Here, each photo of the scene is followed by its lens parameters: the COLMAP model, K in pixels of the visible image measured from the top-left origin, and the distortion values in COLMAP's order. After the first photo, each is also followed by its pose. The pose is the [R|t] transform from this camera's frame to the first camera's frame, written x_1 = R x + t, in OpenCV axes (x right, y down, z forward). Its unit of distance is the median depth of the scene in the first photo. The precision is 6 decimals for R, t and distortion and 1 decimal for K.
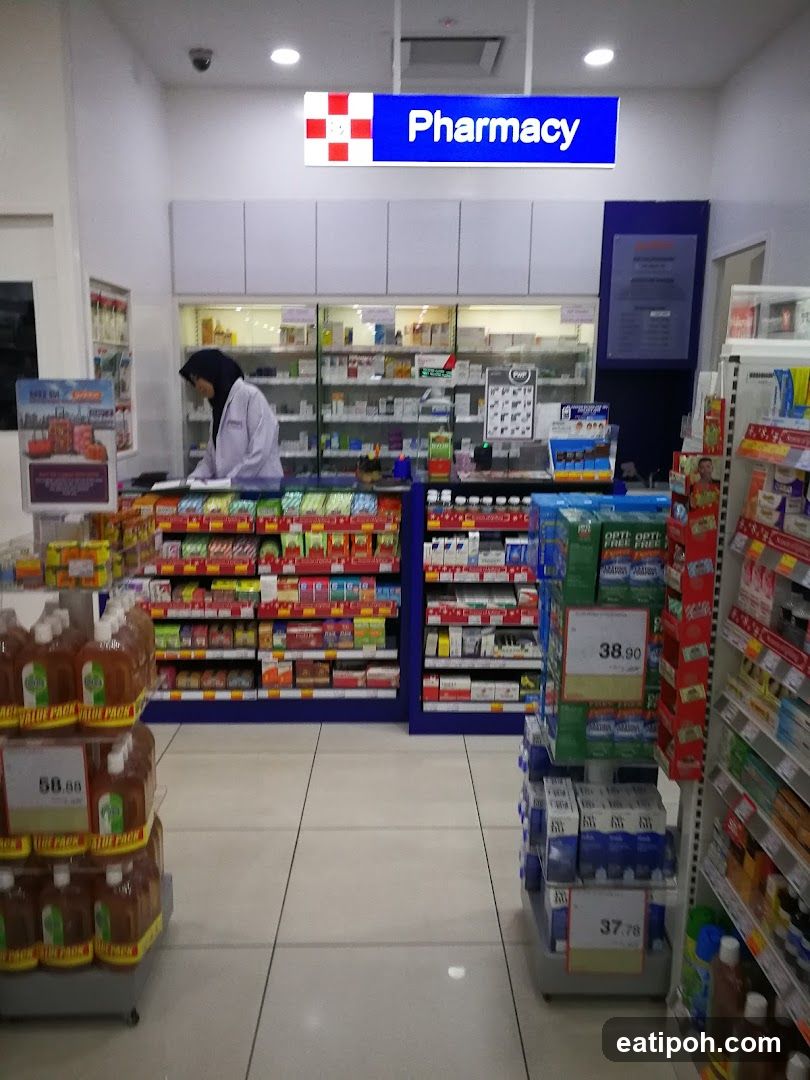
lens RADIAL K [[873.1, 0, 375.3], [0, 873.1, 517.2], [0, 0, 1]] dist [-0.012934, 0.002630]
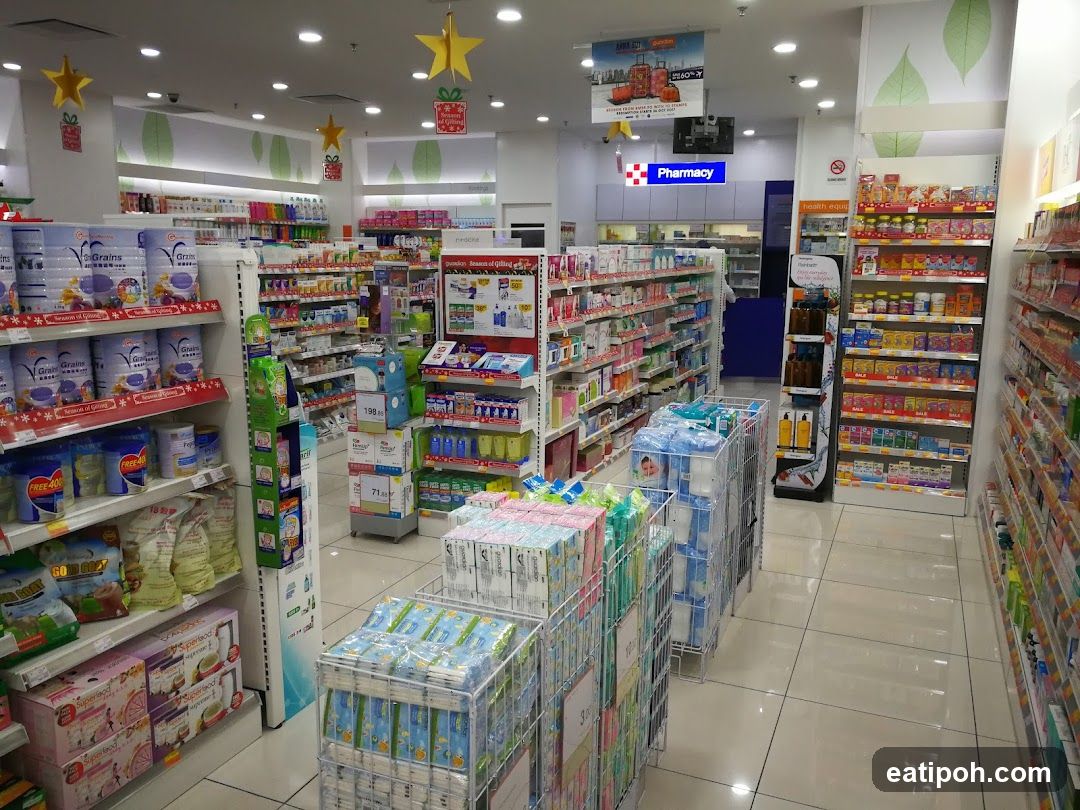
lens RADIAL K [[873.1, 0, 545.2], [0, 873.1, 408.1], [0, 0, 1]] dist [-0.012934, 0.002630]
pose [[0.932640, 0.072648, -0.353419, 0.760405], [-0.067439, 0.997357, 0.027049, 0.312846], [0.354450, -0.001392, 0.935074, -1.916847]]
